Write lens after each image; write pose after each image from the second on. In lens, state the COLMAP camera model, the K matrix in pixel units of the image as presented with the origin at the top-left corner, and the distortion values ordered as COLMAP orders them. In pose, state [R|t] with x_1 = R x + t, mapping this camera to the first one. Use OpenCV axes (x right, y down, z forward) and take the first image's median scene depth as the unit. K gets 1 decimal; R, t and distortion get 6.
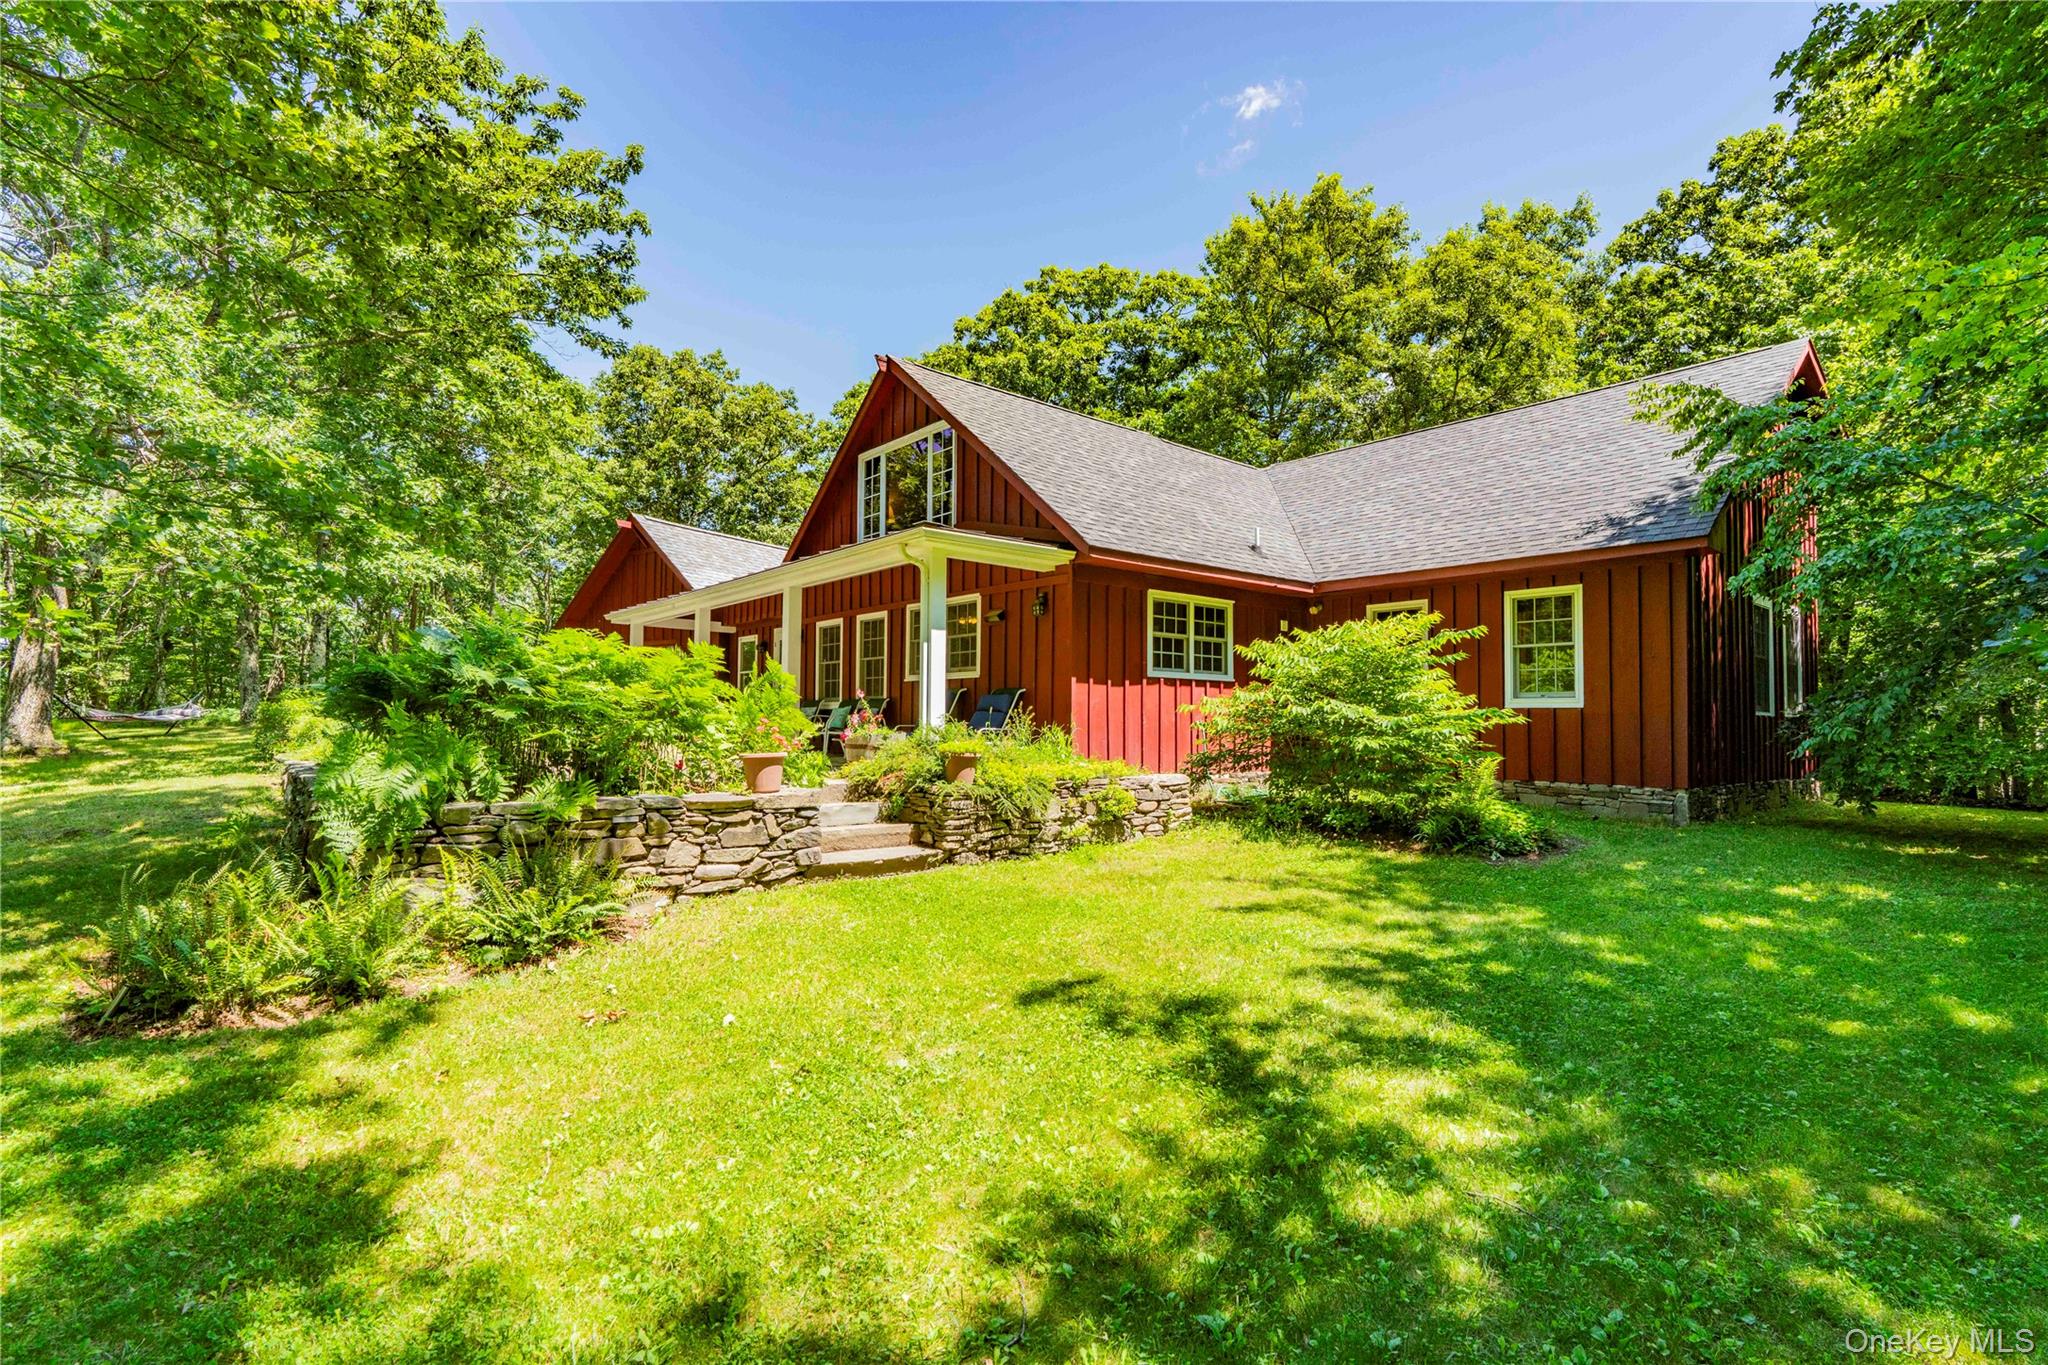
lens RADIAL K [[1007.6, 0, 1024.0], [0, 1007.6, 682.5], [0, 0, 1]] dist [-0.000529, 0.000081]
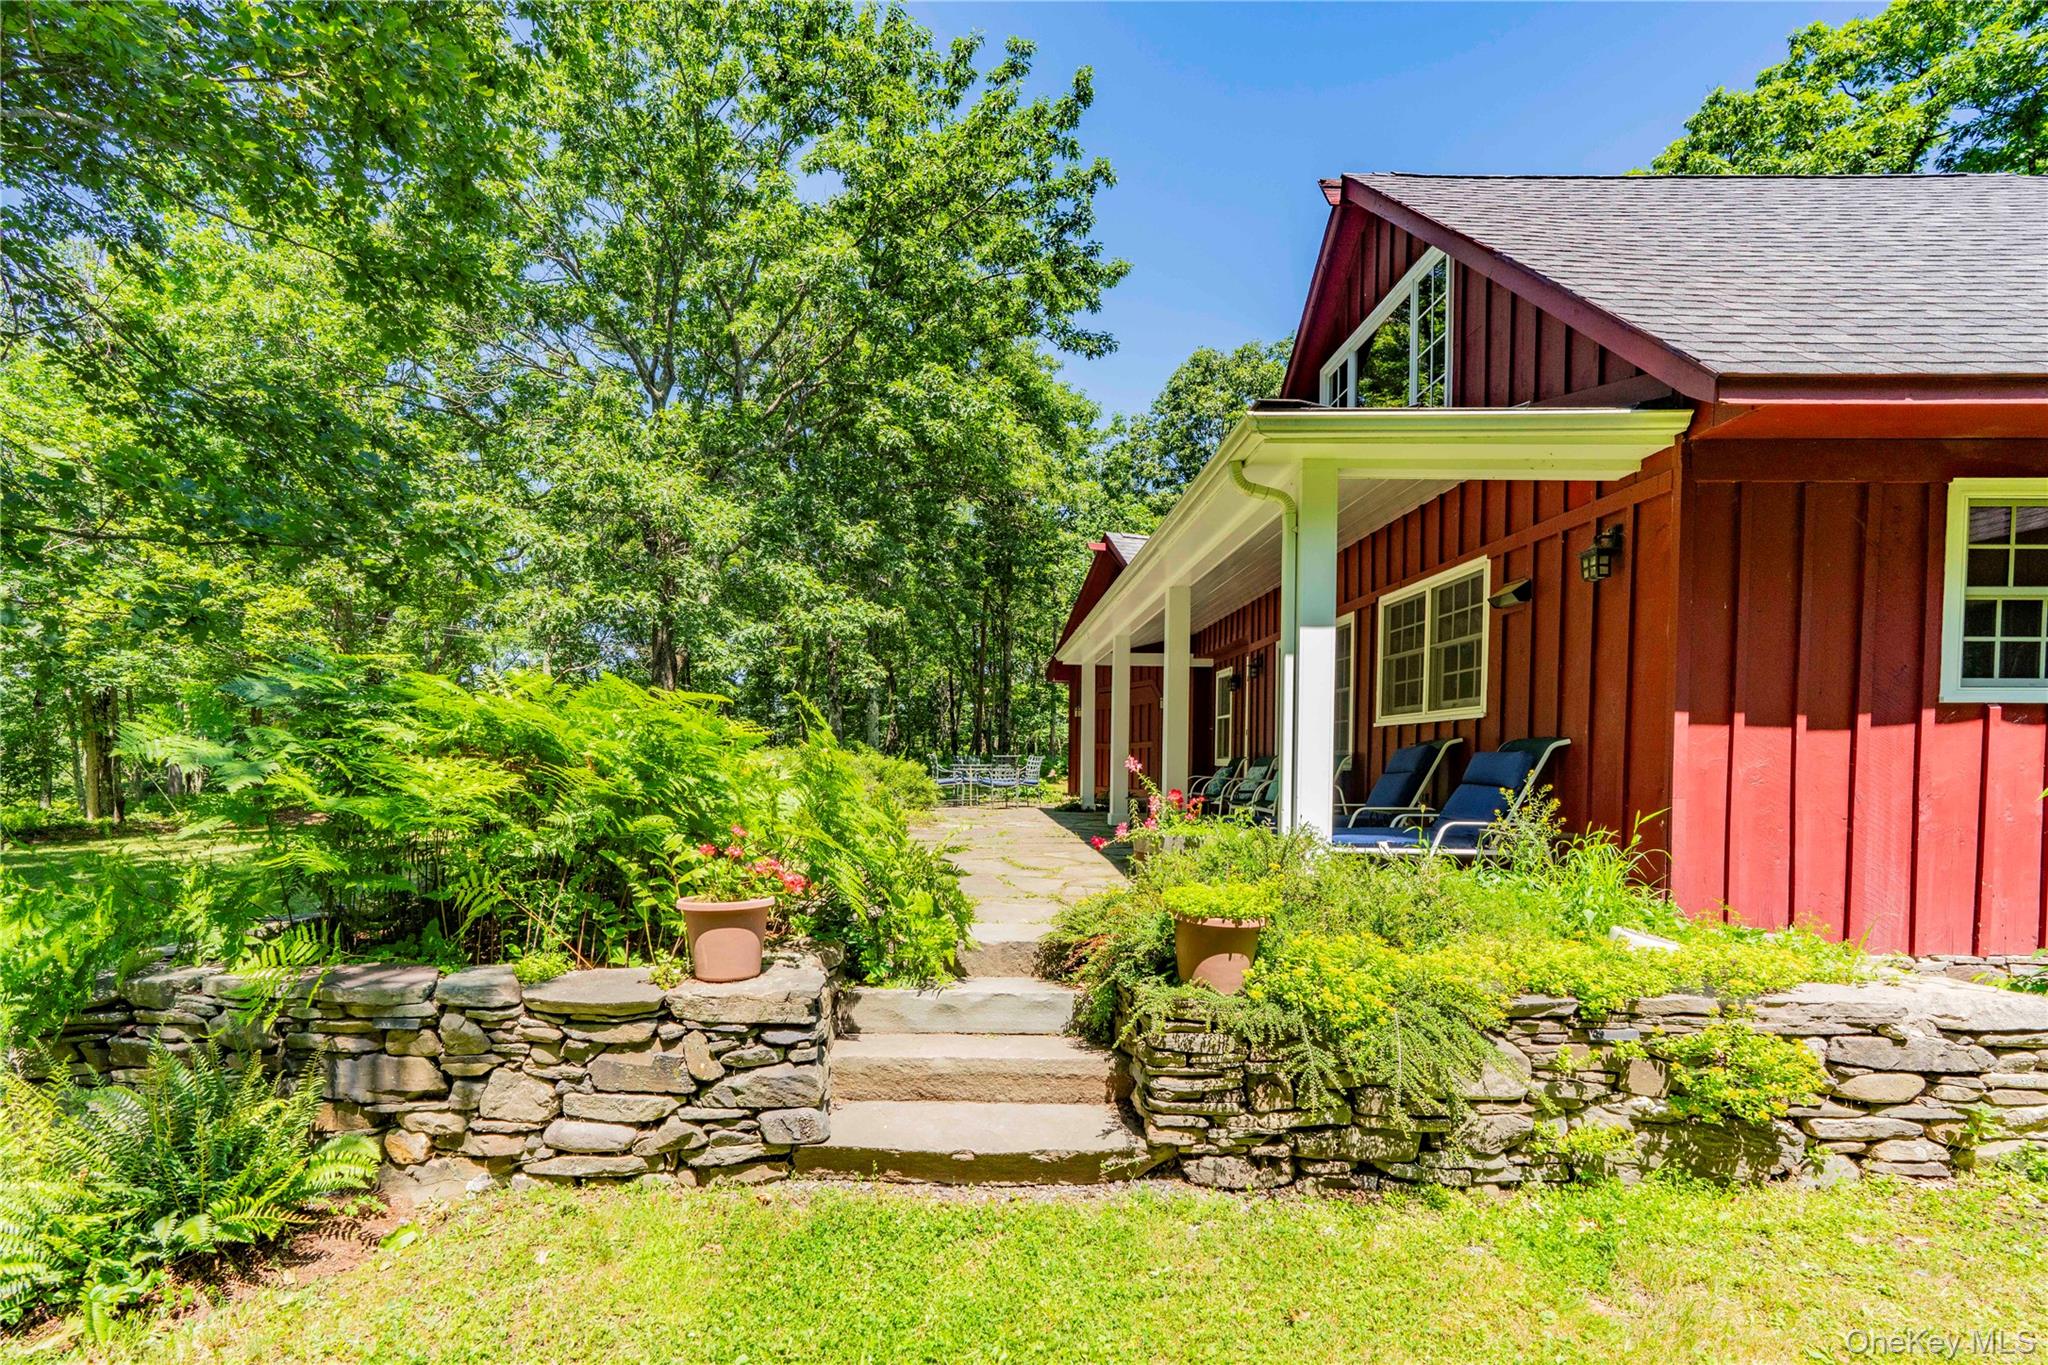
lens RADIAL K [[987.3, 0, 914.8], [0, 987.3, 790.3], [0, 0, 1]] dist [-0.003511, 0.000375]
pose [[0.742967, 0.016591, -0.669123, 0.094951], [0.027744, 0.998070, 0.055553, -0.004780], [0.668753, -0.059838, 0.741073, 0.508163]]
